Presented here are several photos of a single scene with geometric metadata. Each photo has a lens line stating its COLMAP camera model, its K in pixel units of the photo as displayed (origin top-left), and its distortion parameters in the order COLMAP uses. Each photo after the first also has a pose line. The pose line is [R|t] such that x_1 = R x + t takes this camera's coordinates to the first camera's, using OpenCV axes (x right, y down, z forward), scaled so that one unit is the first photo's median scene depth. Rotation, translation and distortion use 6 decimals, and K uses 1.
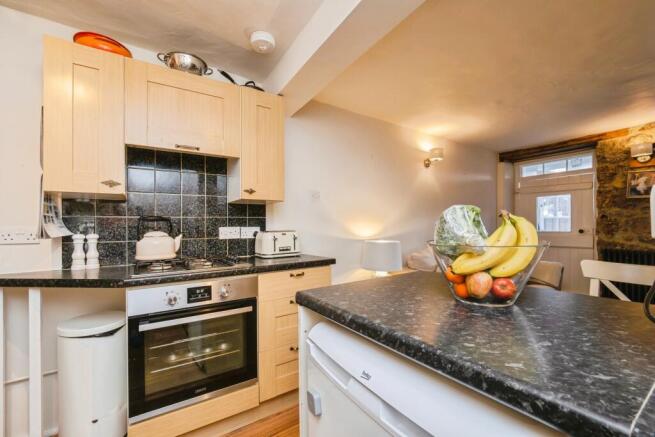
lens RADIAL K [[272.8, 0, 325.1], [0, 272.8, 222.2], [0, 0, 1]] dist [-0.001820, -0.000307]
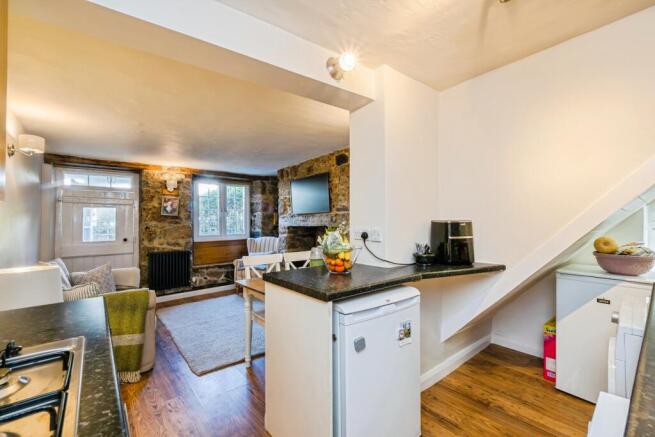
lens RADIAL K [[272.8, 0, 323.7], [0, 272.8, 219.9], [0, 0, 1]] dist [-0.001820, -0.000307]
pose [[-0.109662, 0.022243, 0.993720, -0.385016], [0.008036, 0.999737, -0.021491, -0.024758], [-0.993936, 0.005629, -0.109812, 0.306665]]
